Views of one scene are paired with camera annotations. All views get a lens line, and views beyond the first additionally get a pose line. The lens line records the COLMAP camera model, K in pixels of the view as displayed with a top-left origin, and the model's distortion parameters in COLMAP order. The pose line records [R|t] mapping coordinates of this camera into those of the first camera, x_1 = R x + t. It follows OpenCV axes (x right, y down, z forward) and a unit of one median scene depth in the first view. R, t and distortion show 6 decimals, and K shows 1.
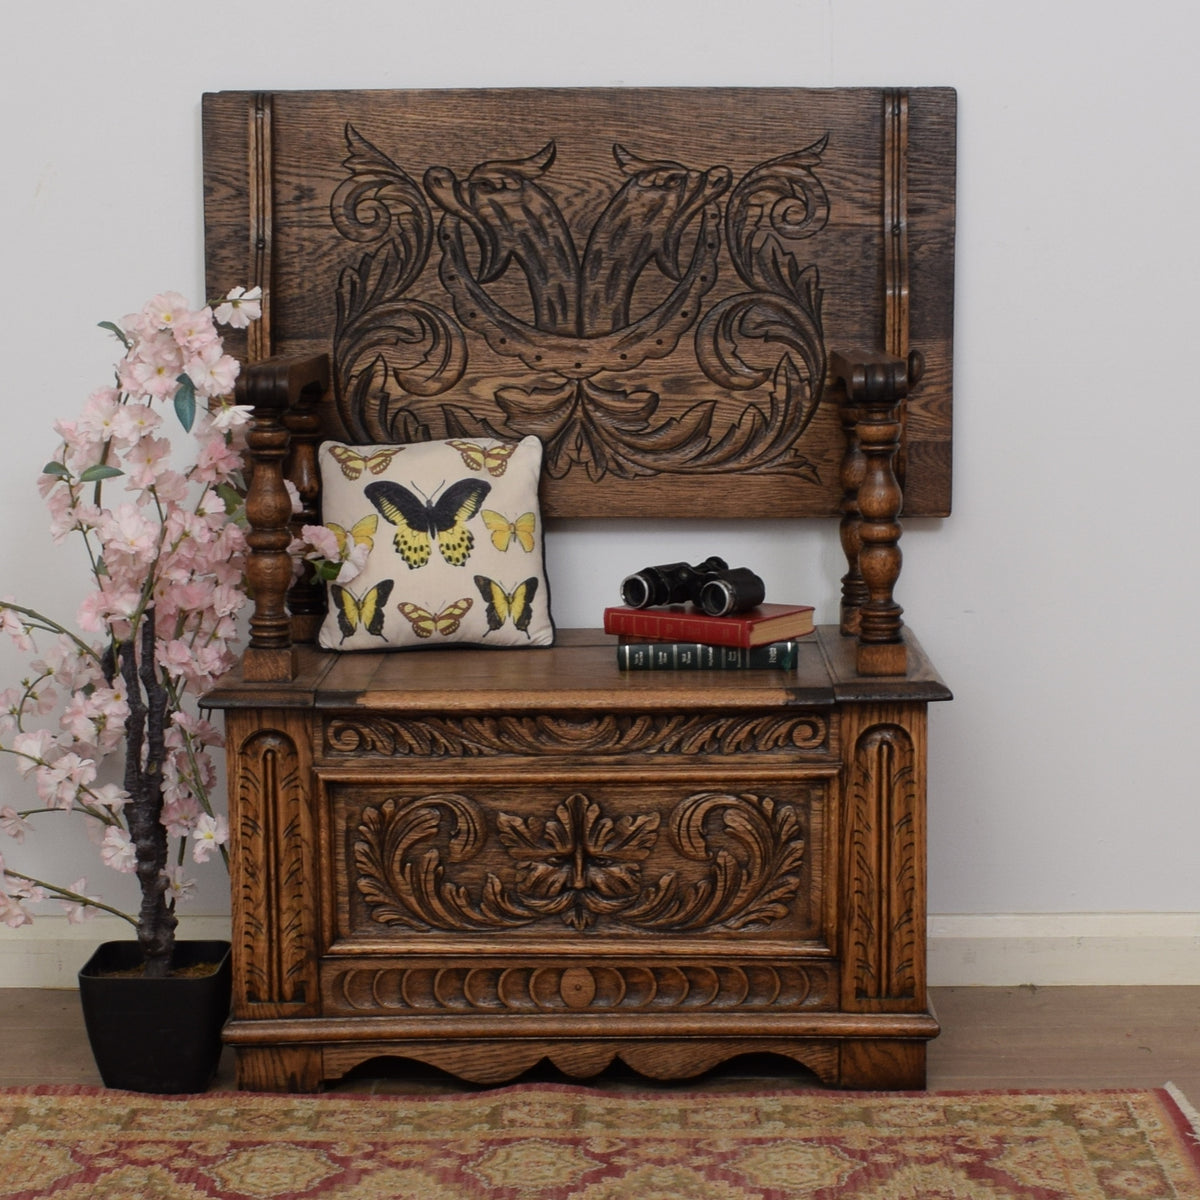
lens RADIAL K [[2744.2, 0, 616.2], [0, 2744.2, 768.5], [0, 0, 1]] dist [-0.075428, 0.000000]
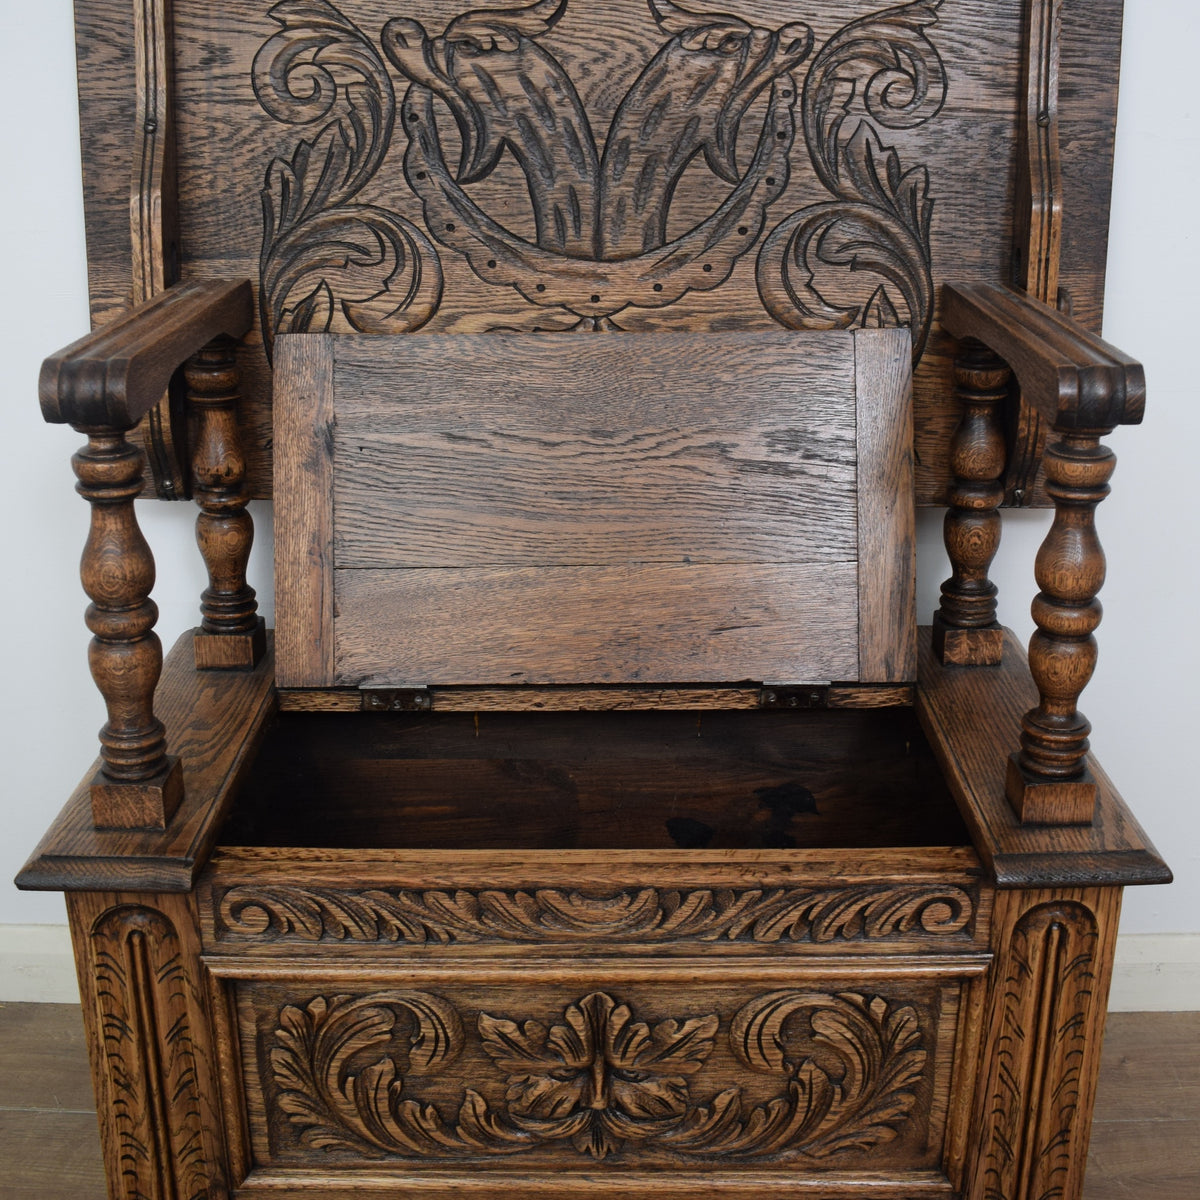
lens RADIAL K [[1537.7, 0, 627.0], [0, 1537.7, 561.6], [0, 0, 1]] dist [-0.098063, 0.000000]
pose [[0.999599, 0.006568, 0.027546, -0.017743], [-0.010222, 0.990836, 0.134682, -0.144680], [-0.026409, -0.134910, 0.990506, 0.638014]]
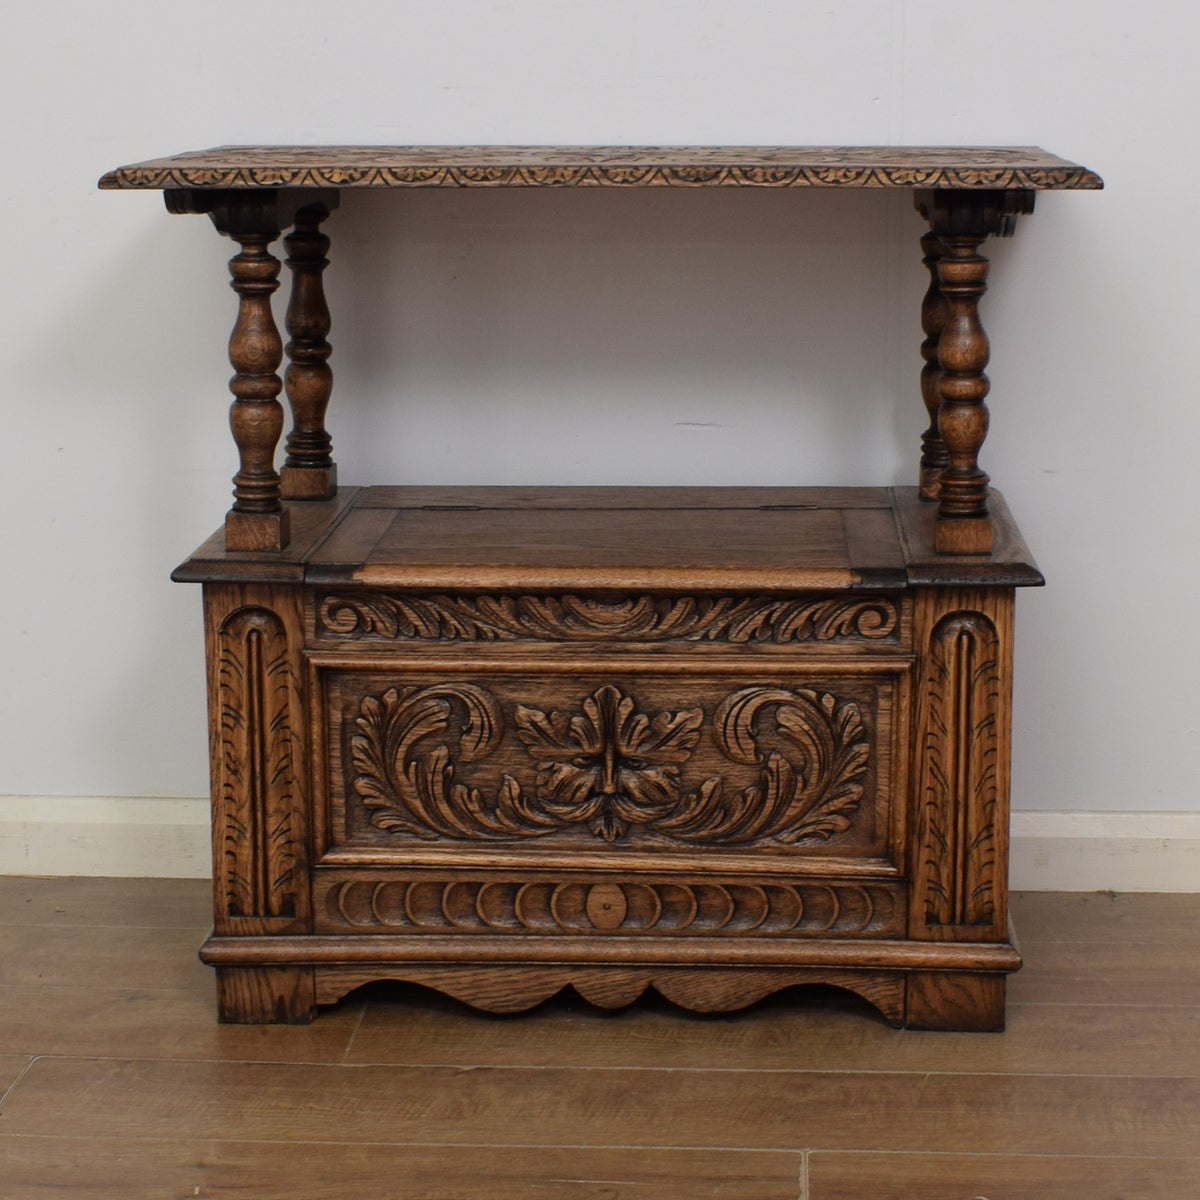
lens RADIAL K [[2744.2, 0, 657.4], [0, 2744.2, 701.1], [0, 0, 1]] dist [-0.075428, 0.000000]
pose [[0.999616, 0.016265, -0.022446, 0.020763], [-0.015192, 0.998771, 0.047182, -0.026786], [0.023186, -0.046822, 0.998634, 0.134069]]
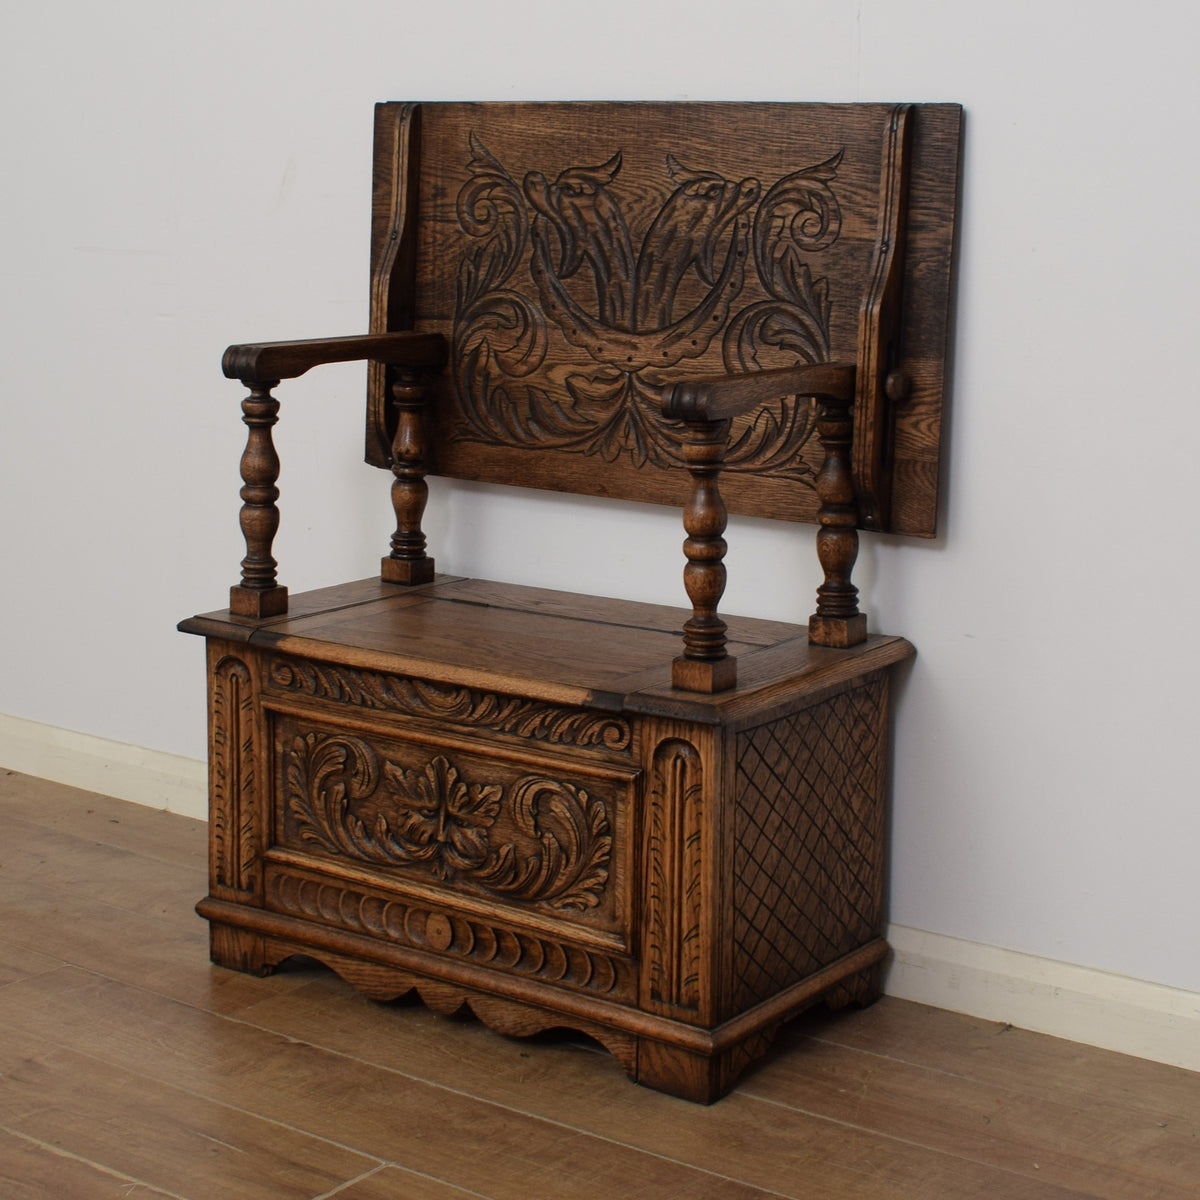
lens RADIAL K [[2276.3, 0, 577.8], [0, 2276.3, 582.1], [0, 0, 1]] dist [-0.106401, 0.000000]
pose [[0.819659, 0.124681, -0.559119, 0.520532], [-0.130855, 0.990973, 0.029151, -0.091567], [0.557706, 0.049269, 0.828575, 0.278551]]
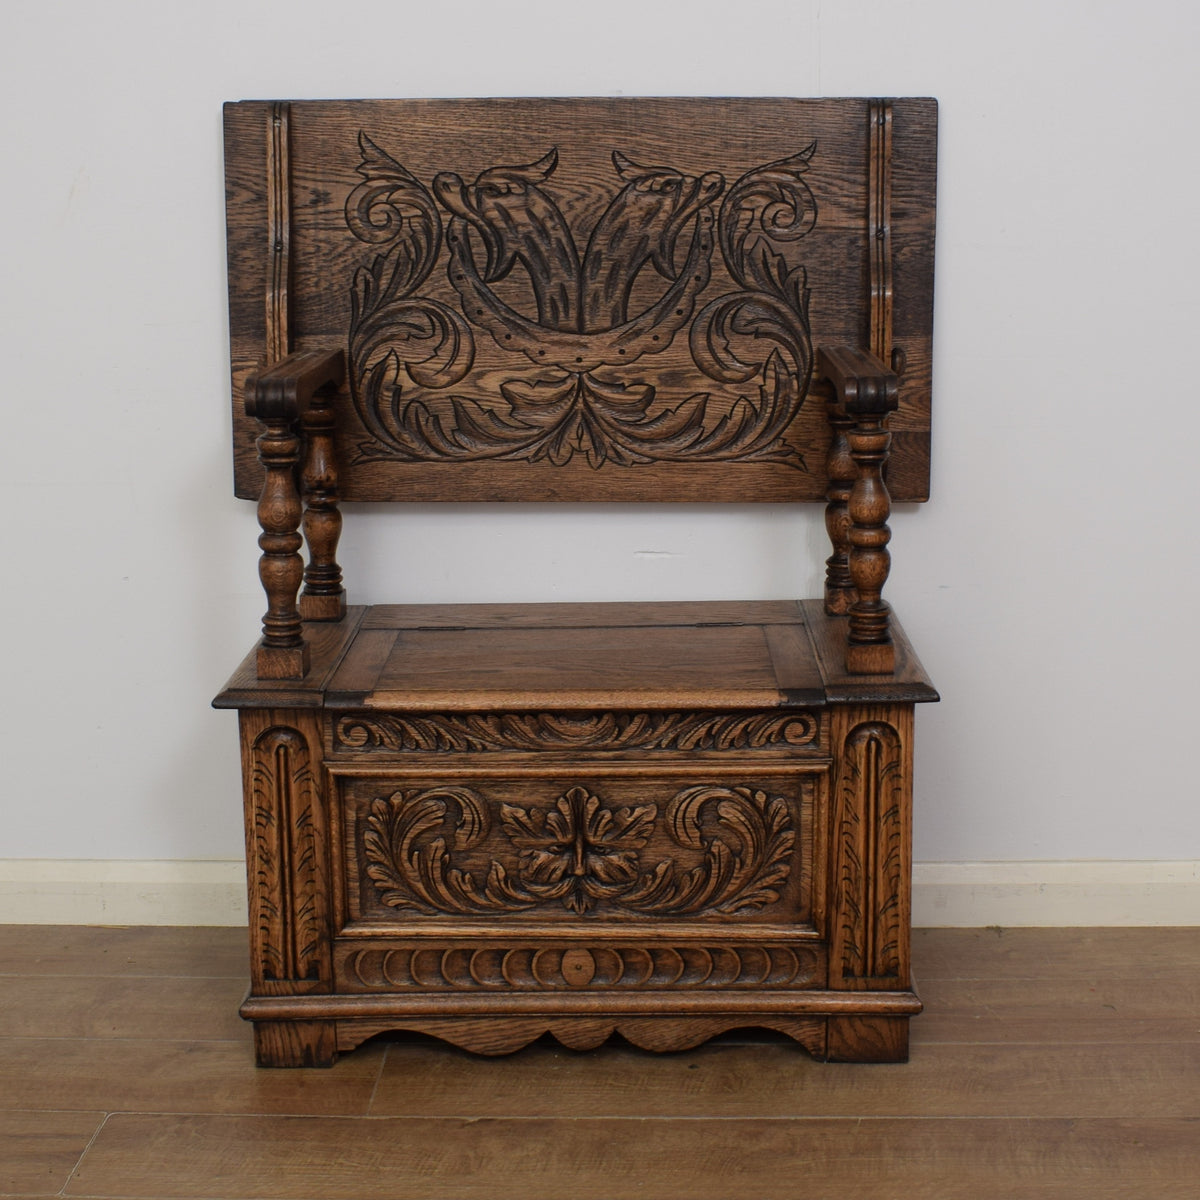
lens RADIAL K [[2060.1, 0, 619.9], [0, 2060.1, 611.7], [0, 0, 1]] dist [-0.098097, 0.000000]
pose [[0.999997, 0.000475, 0.002411, -0.000019], [-0.000542, 0.999608, 0.028007, -0.078457], [-0.002397, -0.028009, 0.999605, 0.219359]]
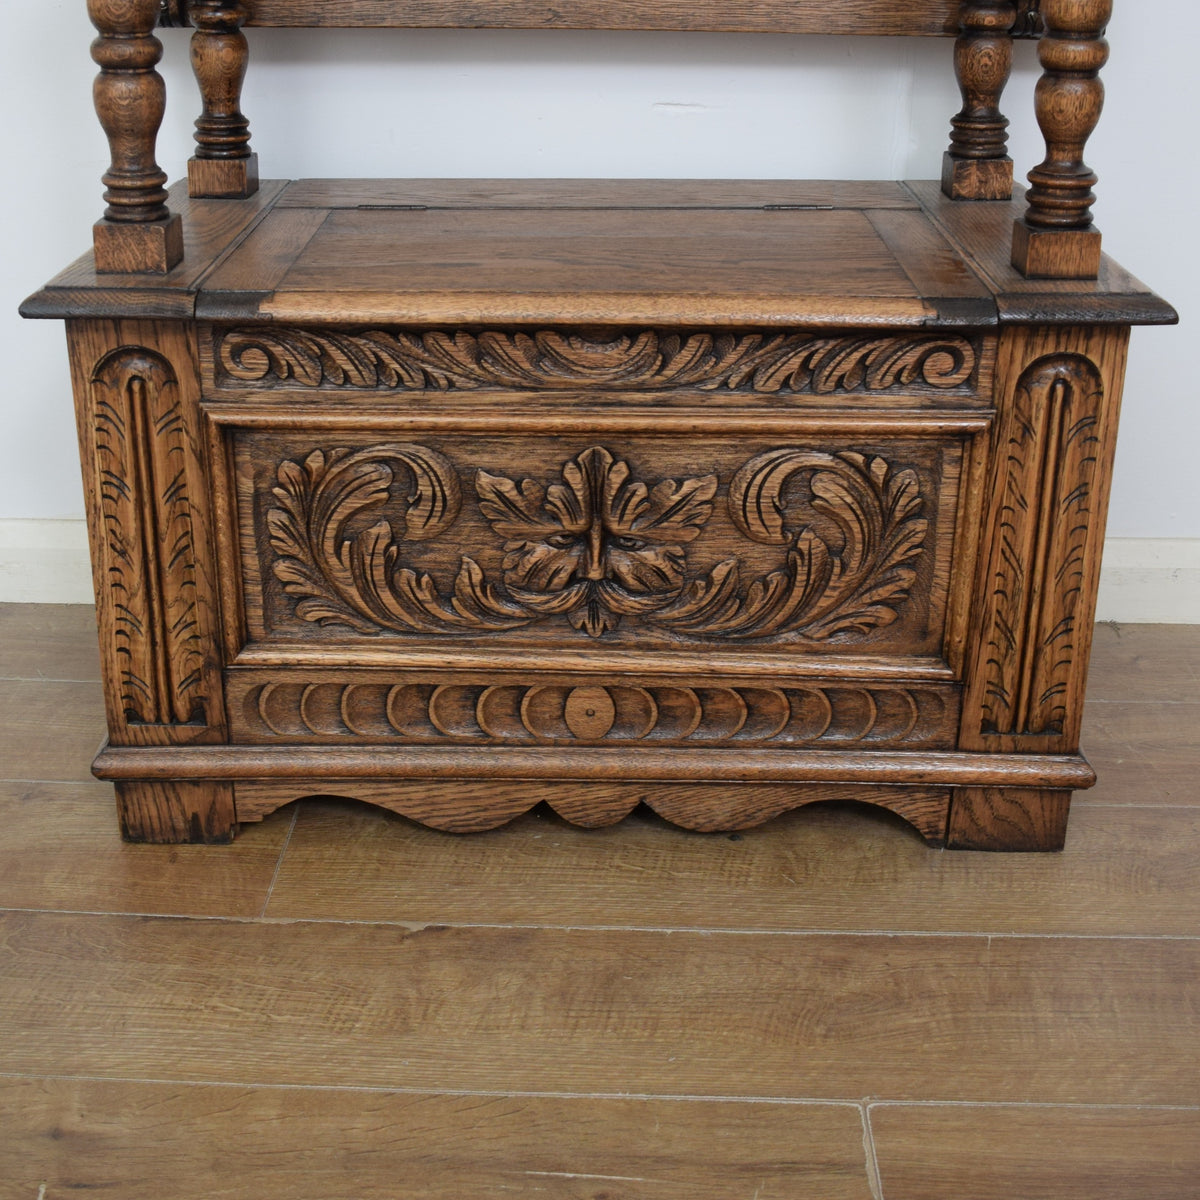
lens RADIAL K [[1691.2, 0, 558.5], [0, 1691.2, 565.6], [0, 0, 1]] dist [-0.096531, 0.000000]
pose [[0.999848, 0.016019, -0.006922, -0.019754], [-0.014276, 0.978969, 0.203511, -0.045874], [0.010036, -0.203381, 0.979048, 0.584765]]
